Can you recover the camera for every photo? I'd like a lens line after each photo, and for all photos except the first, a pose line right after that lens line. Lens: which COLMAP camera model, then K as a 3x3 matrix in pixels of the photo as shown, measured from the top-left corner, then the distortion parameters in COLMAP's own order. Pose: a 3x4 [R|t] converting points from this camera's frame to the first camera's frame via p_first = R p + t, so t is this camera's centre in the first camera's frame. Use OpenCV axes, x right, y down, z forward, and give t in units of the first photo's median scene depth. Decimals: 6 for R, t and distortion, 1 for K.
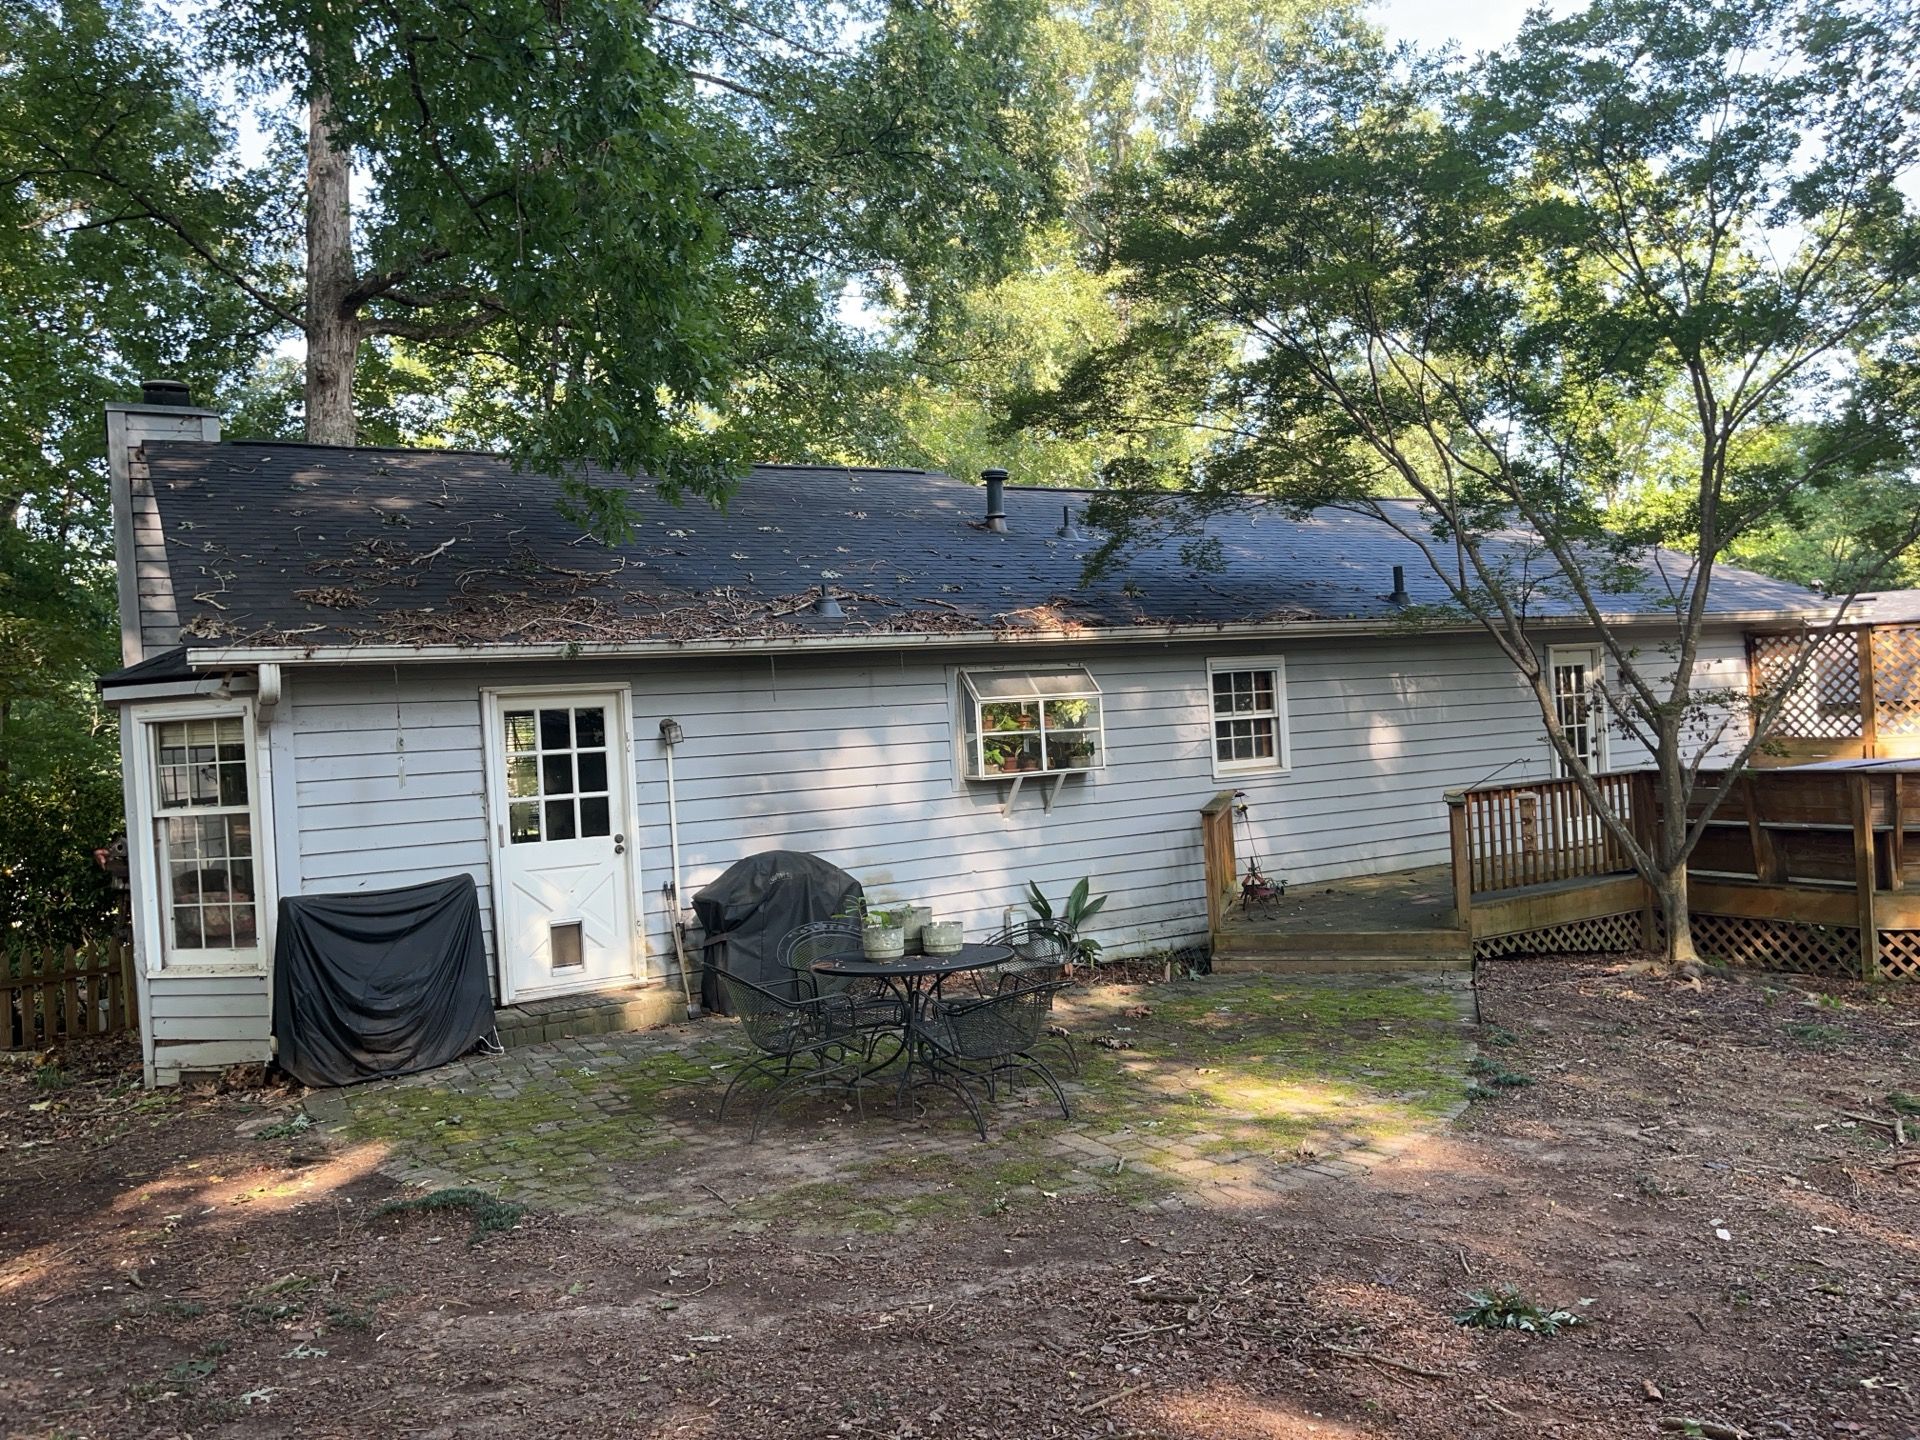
lens RADIAL K [[1458.1, 0, 958.5], [0, 1458.1, 730.3], [0, 0, 1]] dist [0.050287, -0.063857]
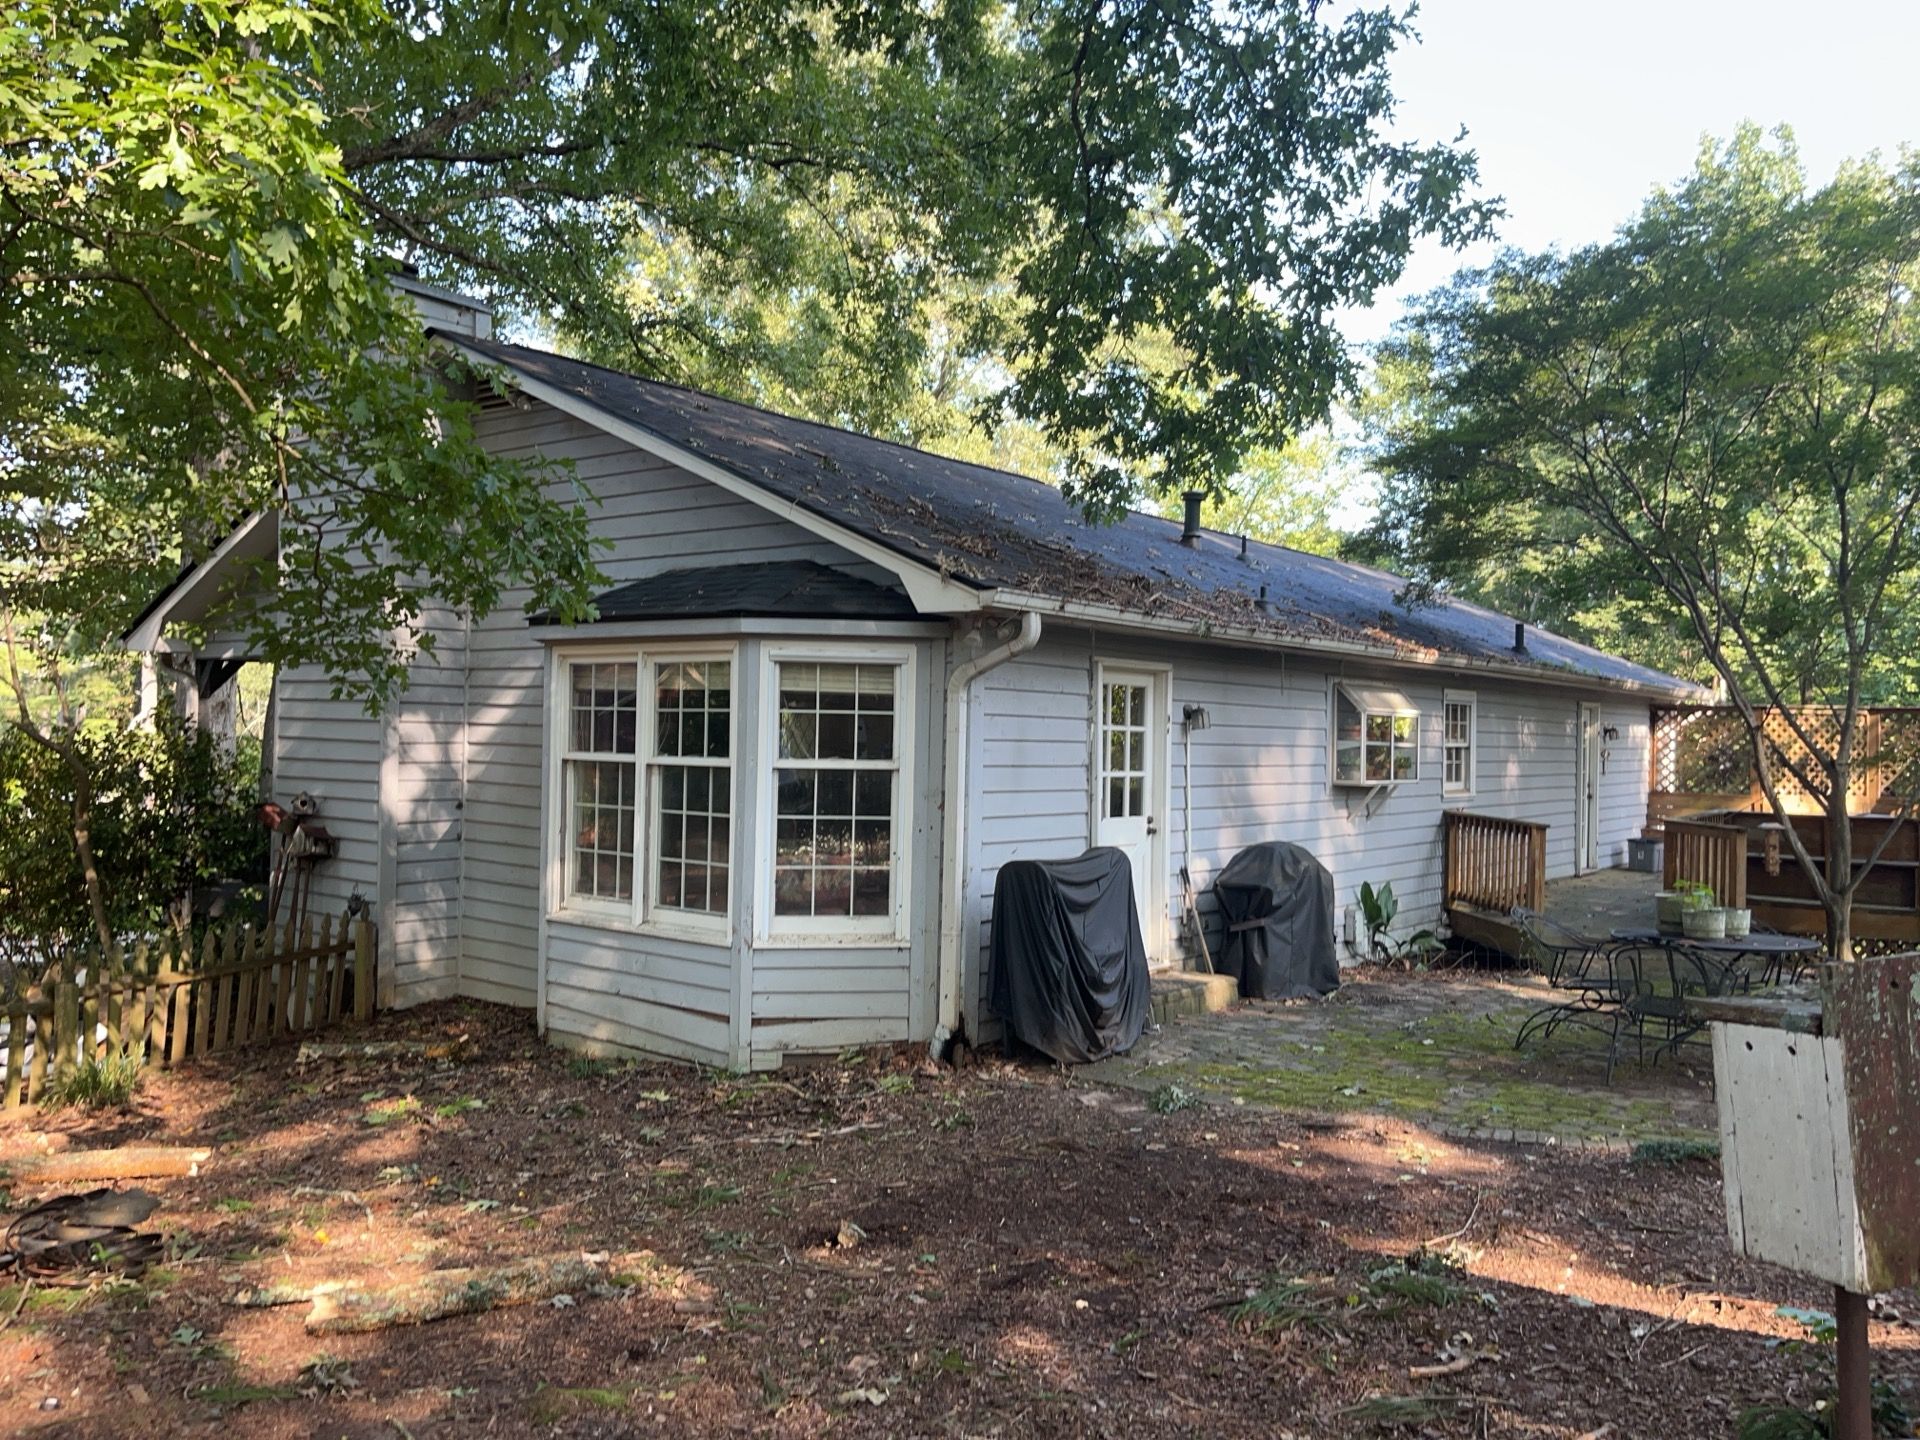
lens RADIAL K [[1458.1, 0, 960.6], [0, 1458.1, 714.3], [0, 0, 1]] dist [0.050287, -0.063857]
pose [[0.930064, 0.078992, 0.358805, -0.650280], [-0.067841, 0.996744, -0.043583, 0.049435], [-0.361079, 0.016194, 0.932395, 0.111856]]
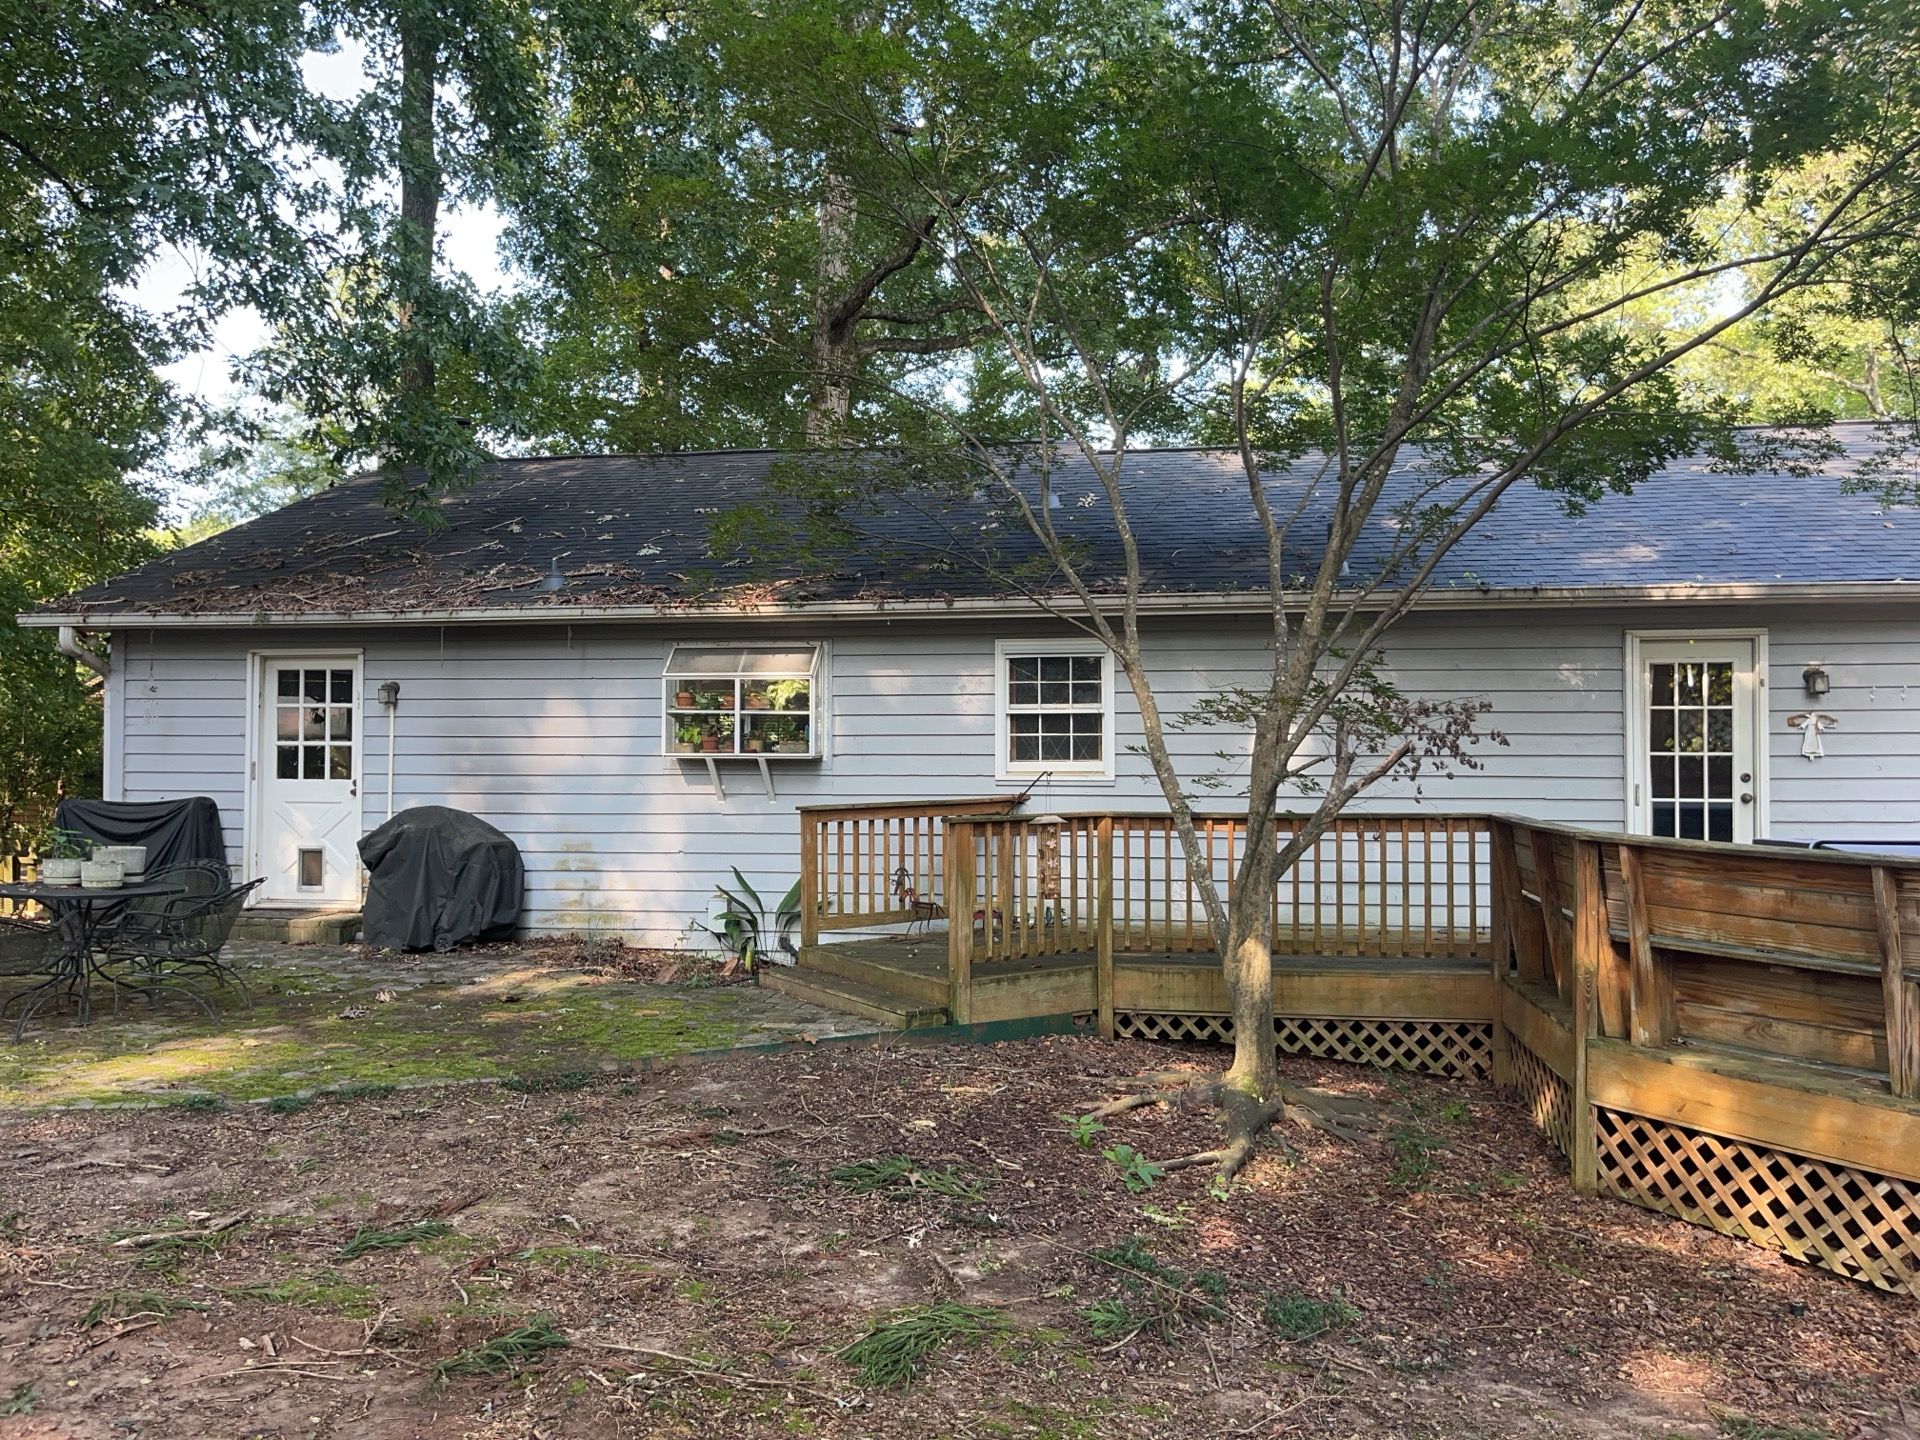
lens RADIAL K [[1458.1, 0, 947.5], [0, 1458.1, 709.3], [0, 0, 1]] dist [0.050287, -0.063857]
pose [[0.763493, 0.042860, -0.644392, 0.799782], [-0.049986, 0.998724, 0.007203, -0.014827], [0.643879, 0.026712, 0.764661, 0.373936]]
